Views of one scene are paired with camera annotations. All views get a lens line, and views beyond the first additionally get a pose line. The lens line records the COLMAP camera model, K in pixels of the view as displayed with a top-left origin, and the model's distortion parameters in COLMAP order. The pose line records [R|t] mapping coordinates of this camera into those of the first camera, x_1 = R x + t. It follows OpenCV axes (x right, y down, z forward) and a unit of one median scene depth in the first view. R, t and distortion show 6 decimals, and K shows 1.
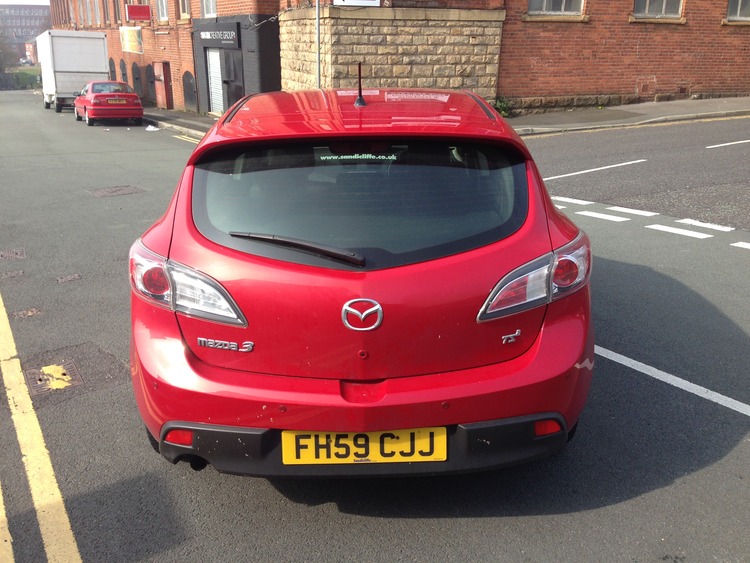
lens RADIAL K [[735.4, 0, 380.8], [0, 735.4, 285.8], [0, 0, 1]] dist [0.041212, 0.000000]
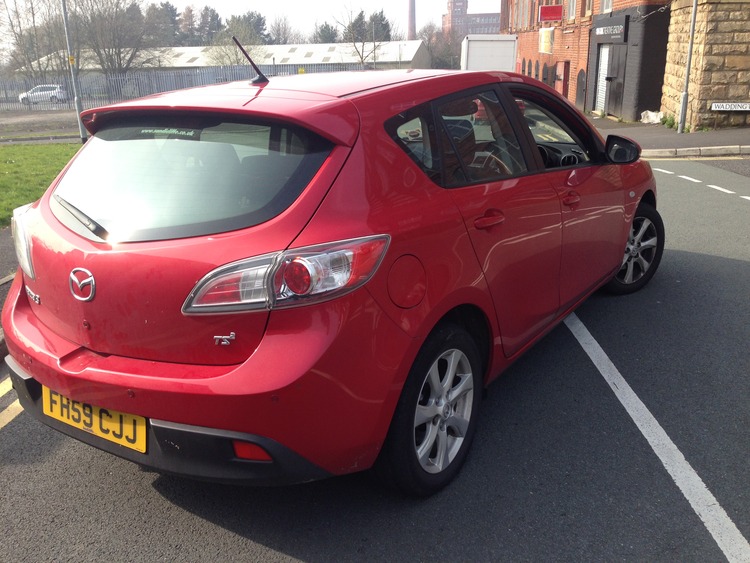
lens RADIAL K [[735.4, 0, 375.3], [0, 735.4, 274.7], [0, 0, 1]] dist [0.041212, 0.000000]
pose [[0.811757, 0.141963, -0.566478, 0.118332], [-0.151120, 0.988028, 0.031053, -0.009033], [0.564105, 0.060398, 0.823491, 0.052546]]
